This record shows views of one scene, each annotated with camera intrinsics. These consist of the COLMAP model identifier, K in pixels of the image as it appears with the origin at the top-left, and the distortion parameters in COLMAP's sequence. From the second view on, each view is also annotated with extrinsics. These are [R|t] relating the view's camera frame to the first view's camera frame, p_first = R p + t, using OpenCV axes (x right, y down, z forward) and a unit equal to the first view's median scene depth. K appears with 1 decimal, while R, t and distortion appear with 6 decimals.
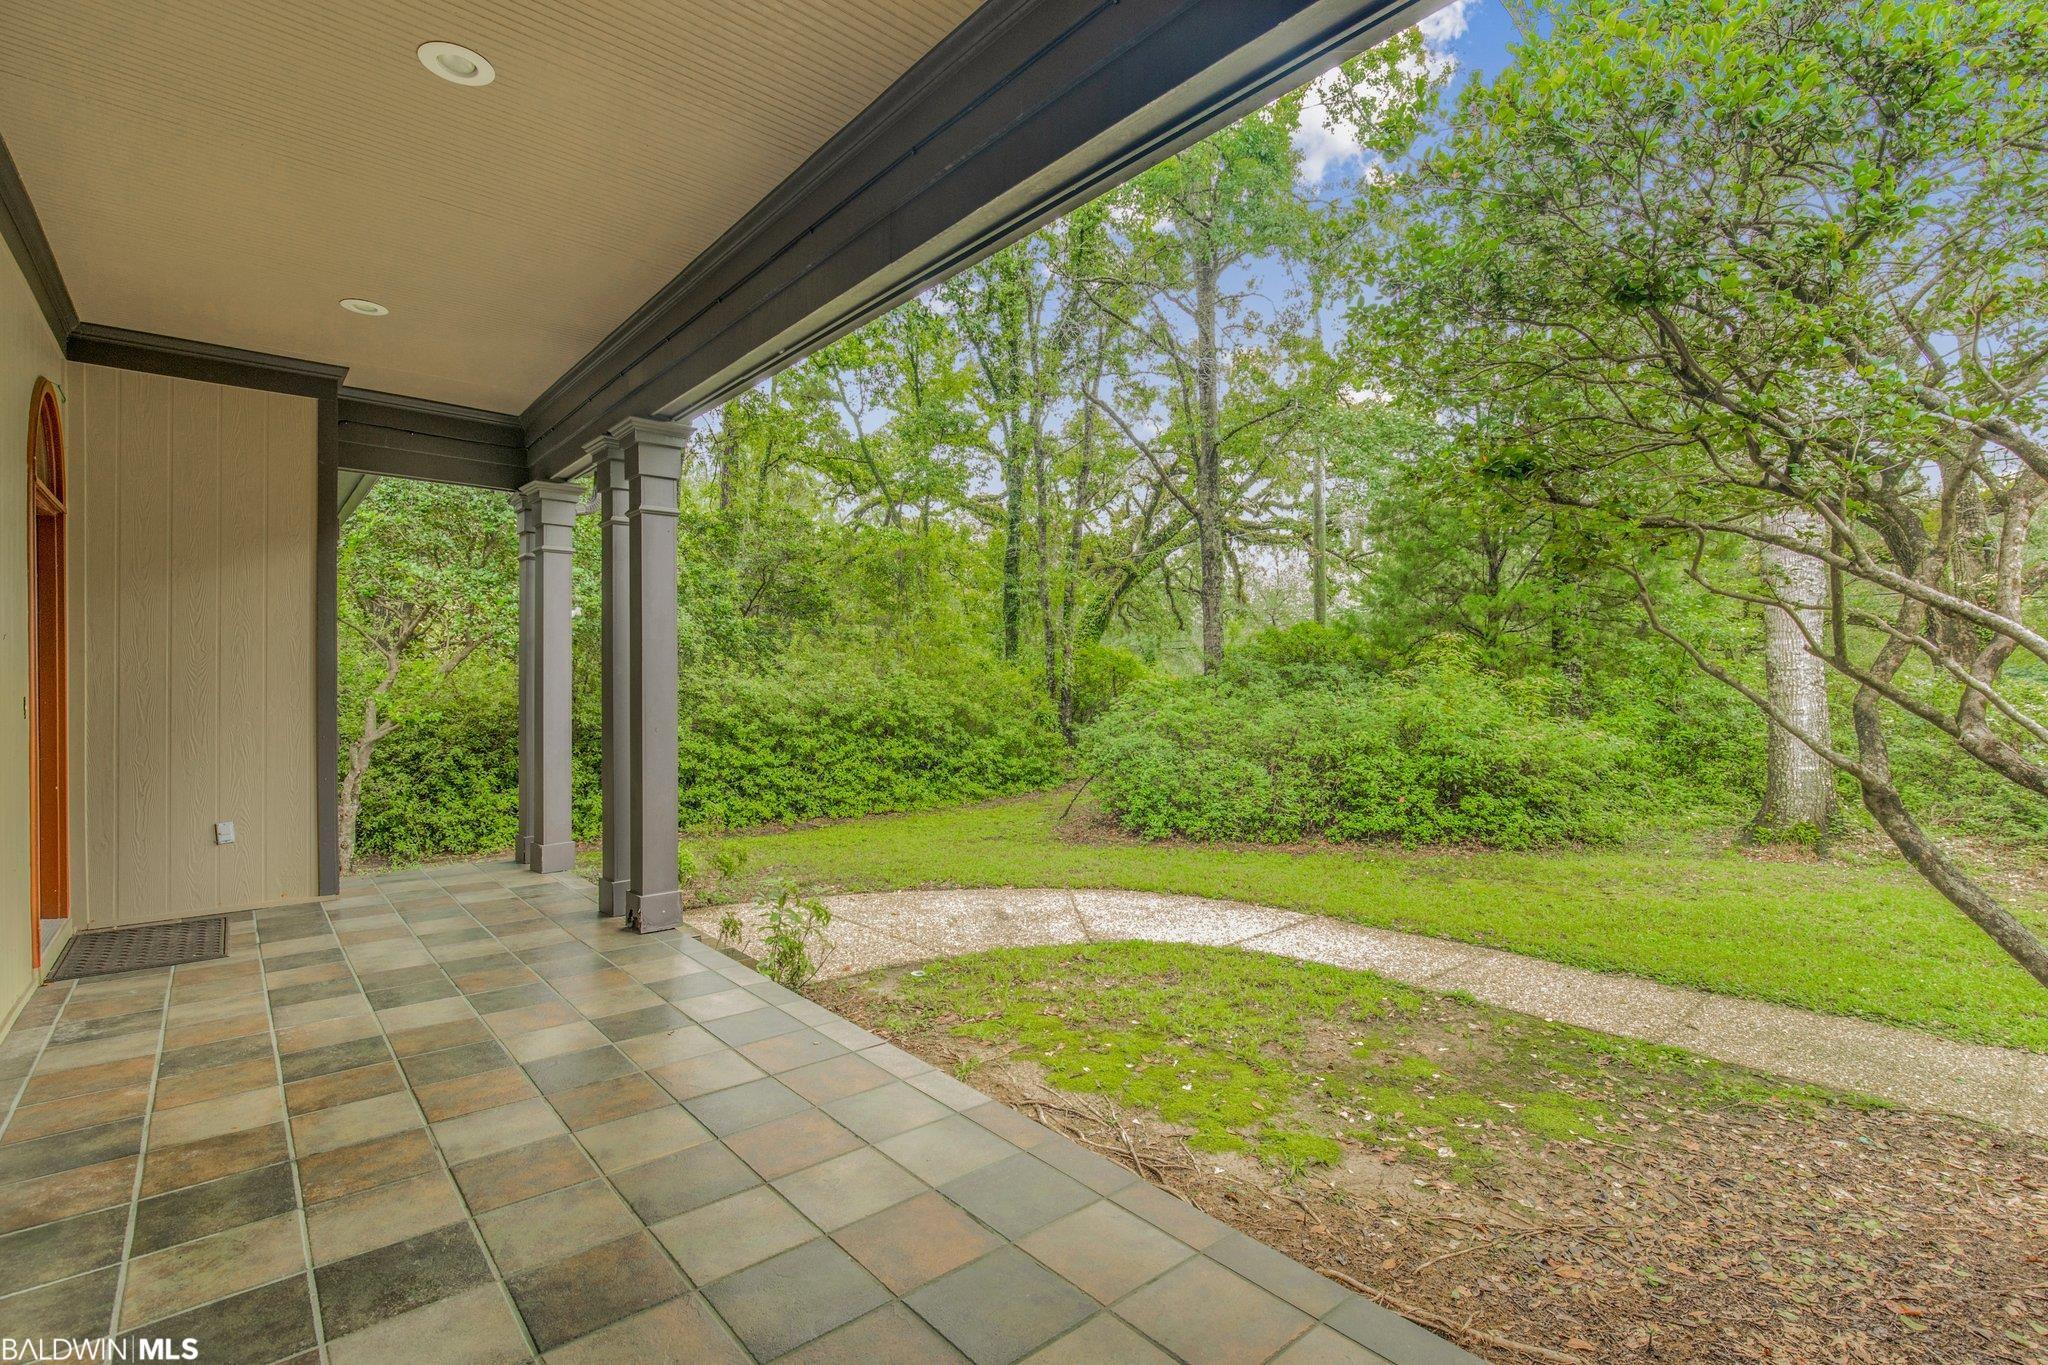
lens RADIAL K [[958.8, 0, 1027.1], [0, 958.8, 675.9], [0, 0, 1]] dist [-0.002868, 0.005459]
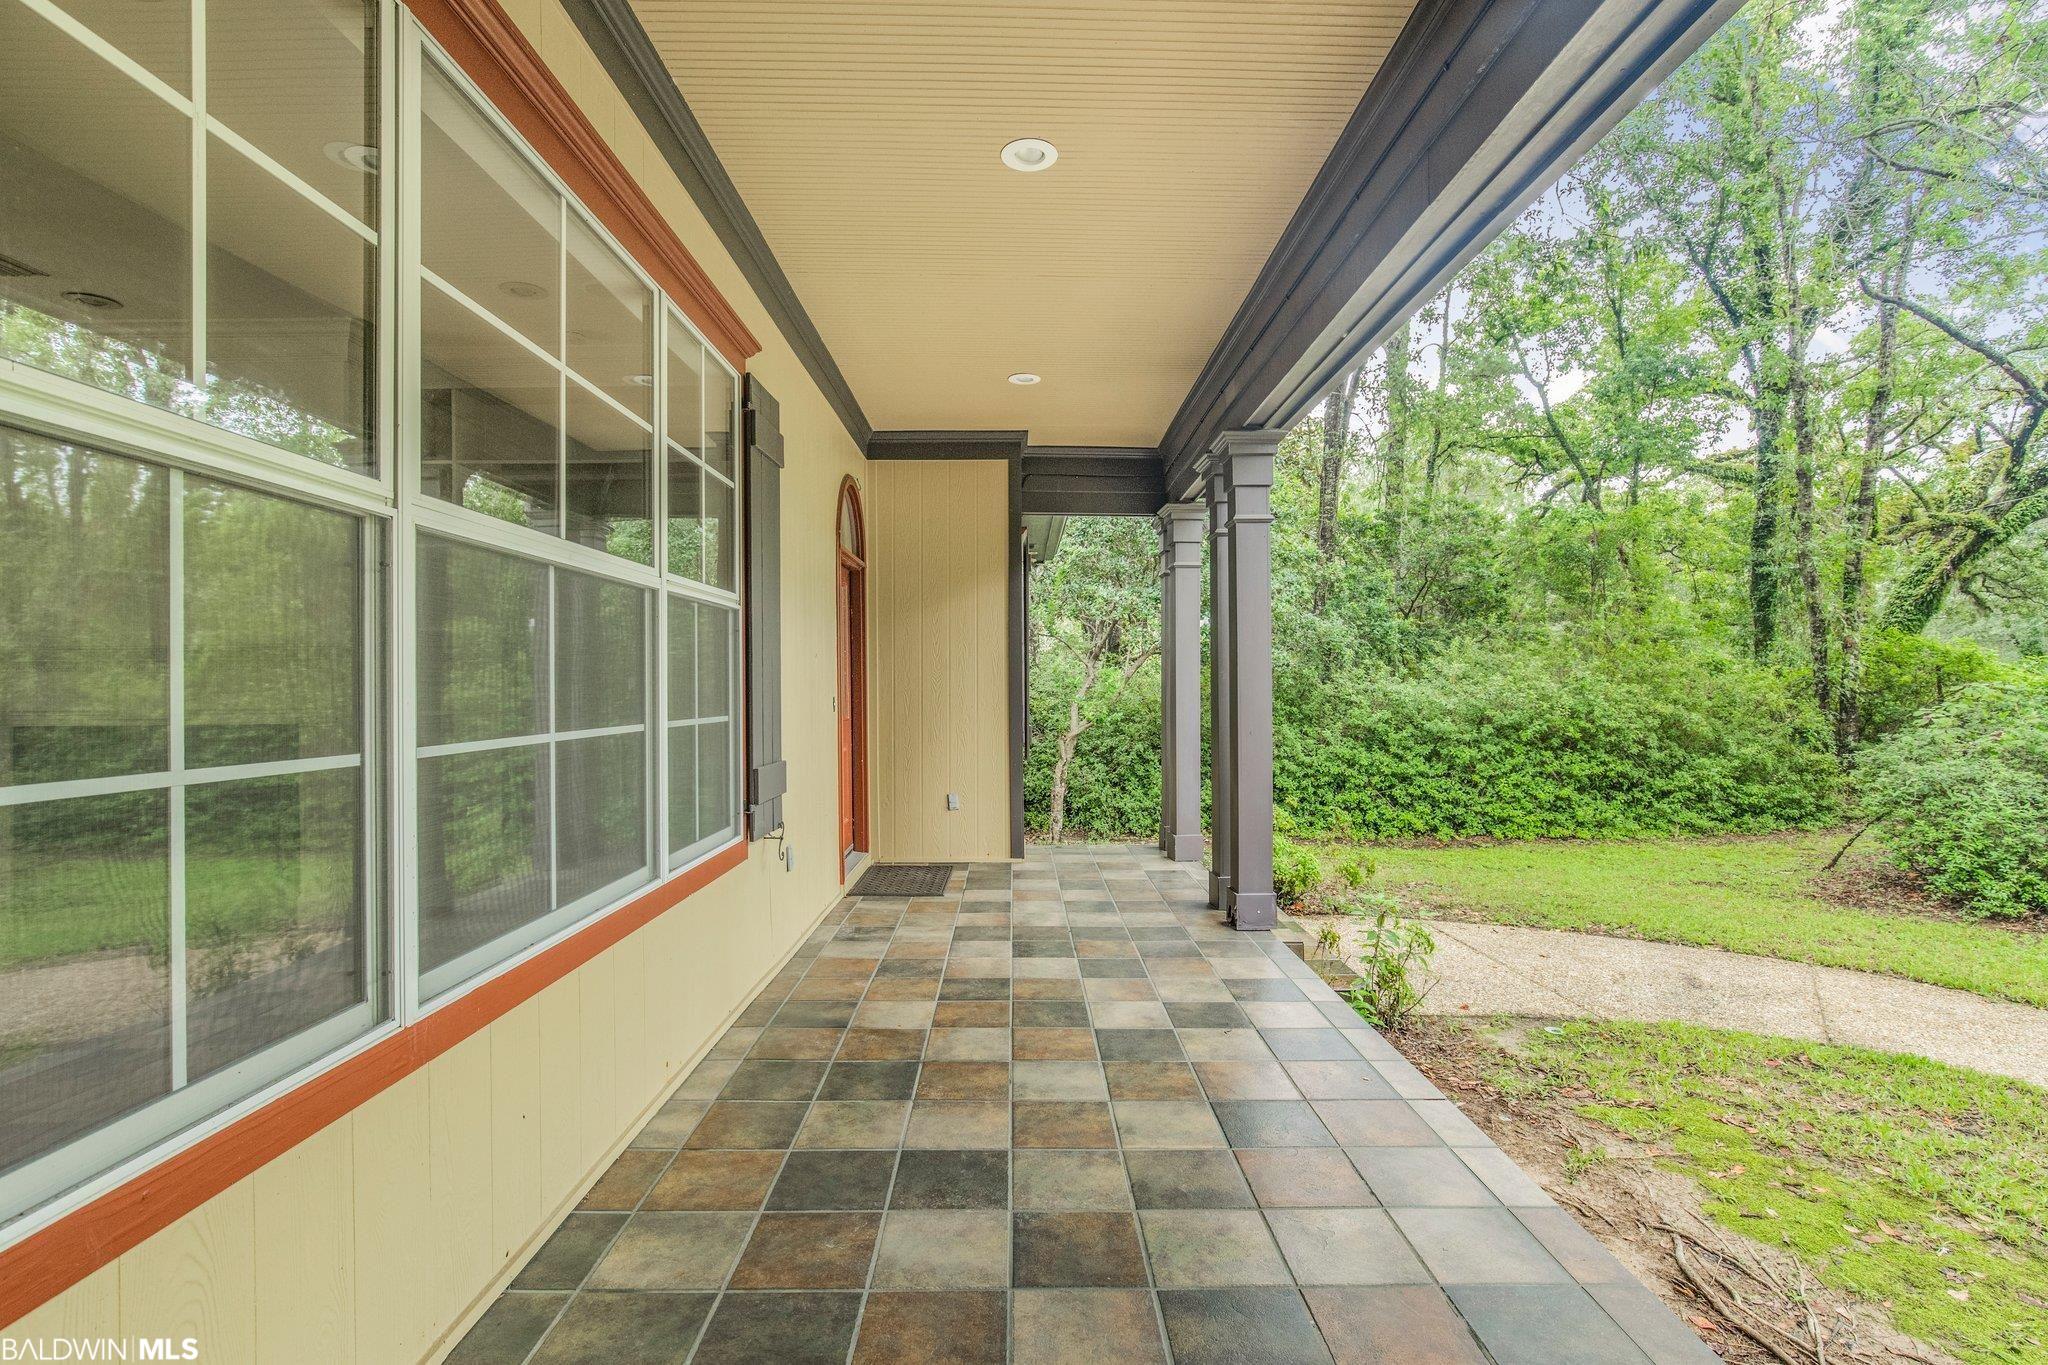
lens RADIAL K [[958.8, 0, 1020.3], [0, 958.8, 682.3], [0, 0, 1]] dist [-0.002868, 0.005459]
pose [[0.768443, -0.002868, -0.639912, 0.065946], [0.003883, 0.999992, 0.000180, 0.000585], [0.639907, -0.002623, 0.768448, 0.046512]]
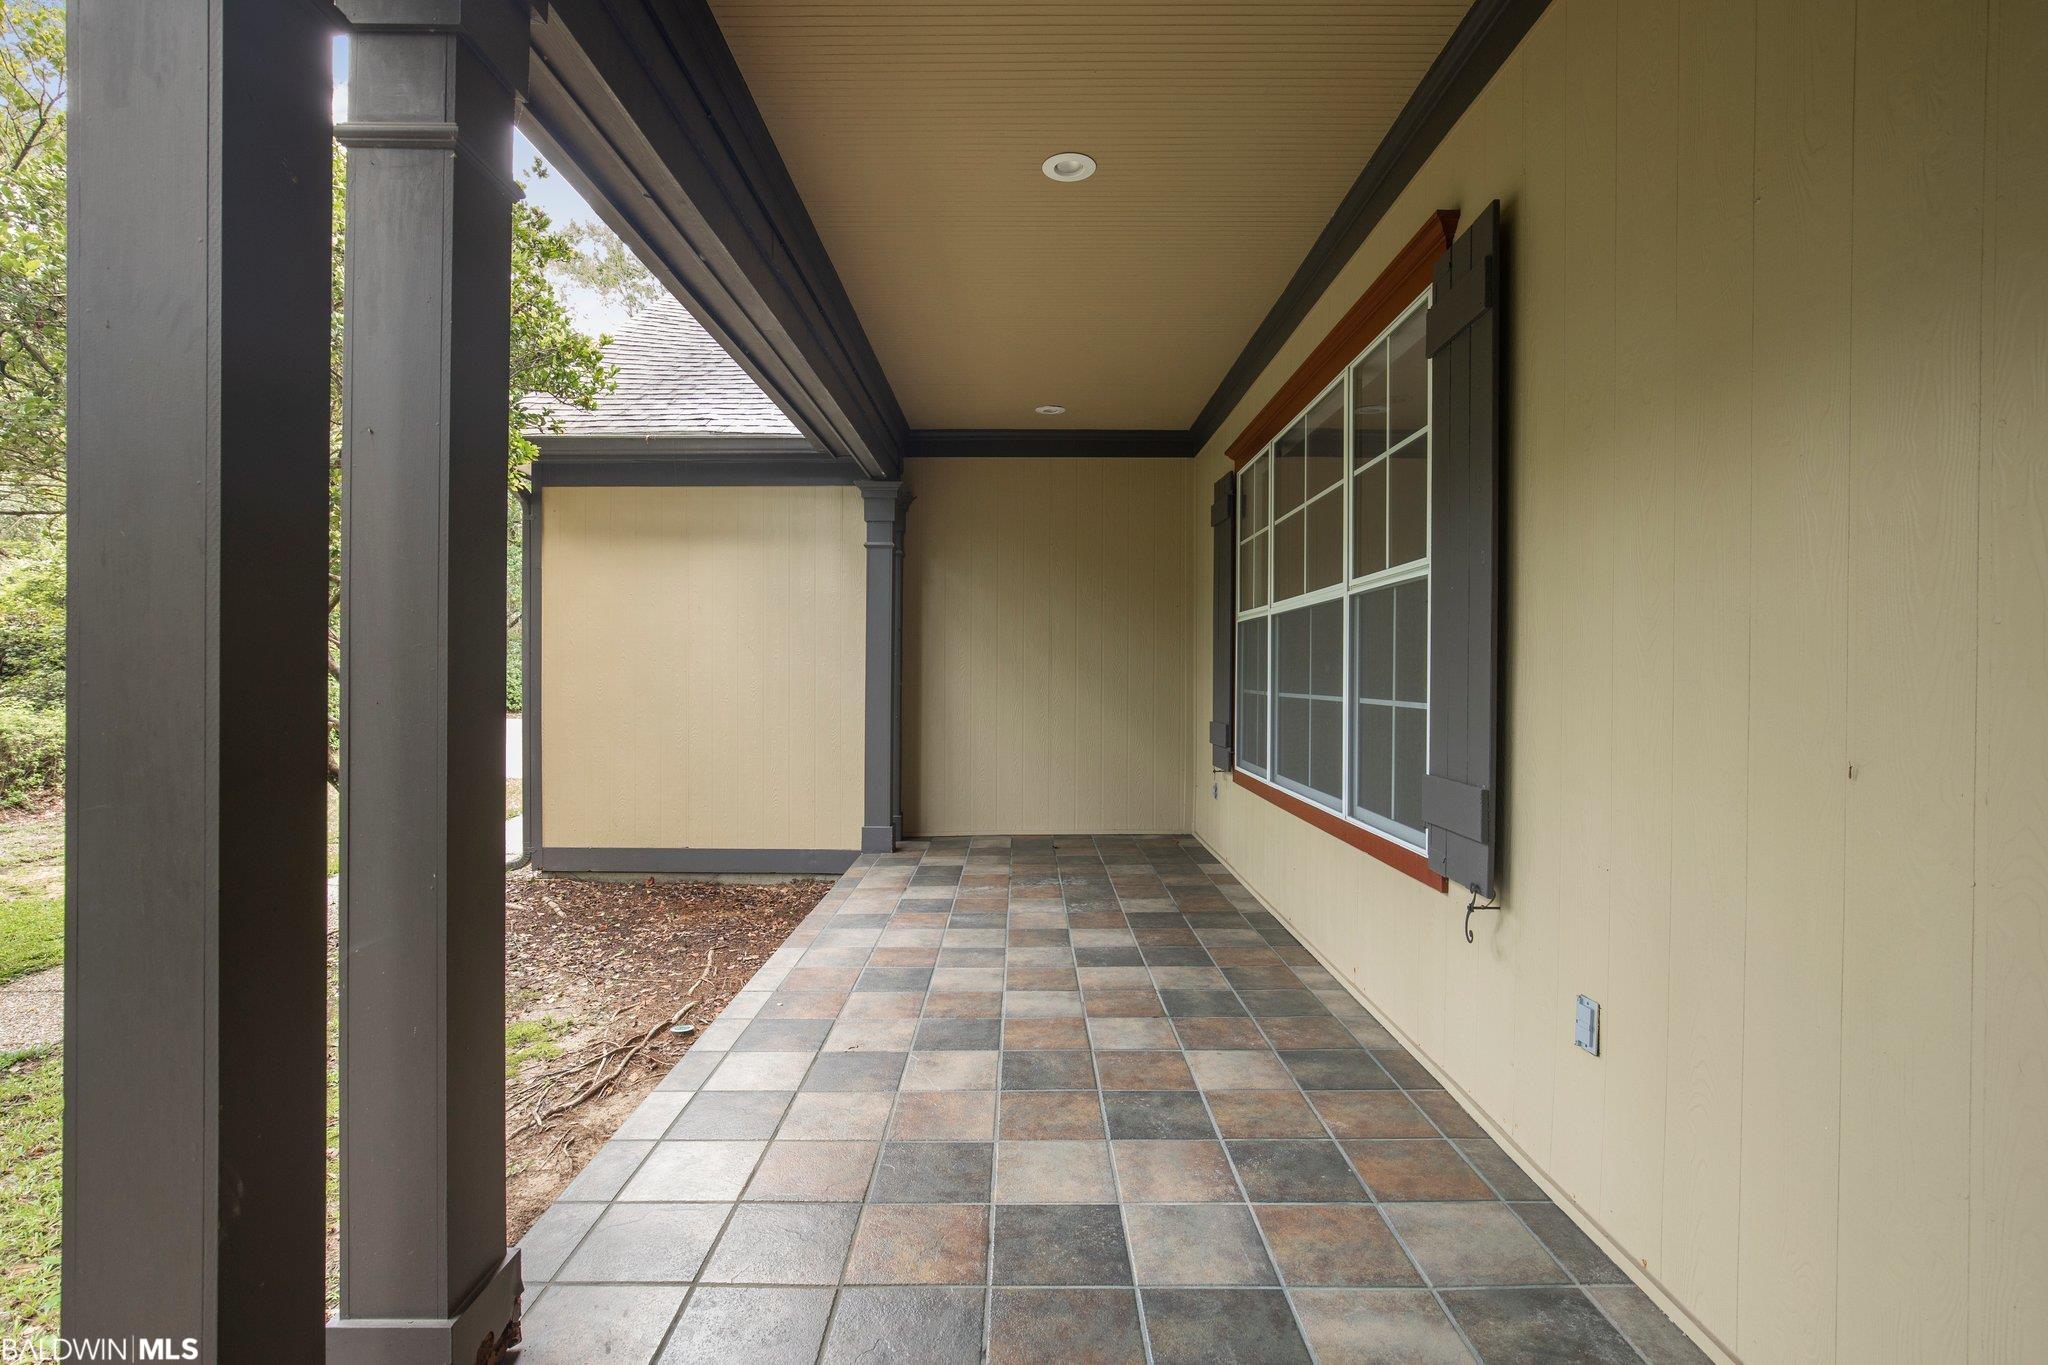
lens RADIAL K [[958.8, 0, 1033.8], [0, 958.8, 676.6], [0, 0, 1]] dist [-0.002868, 0.005459]
pose [[-0.771446, -0.002219, 0.636291, -0.646564], [-0.001571, 0.999998, 0.001583, 0.007022], [-0.636293, 0.000221, -0.771448, 0.947628]]
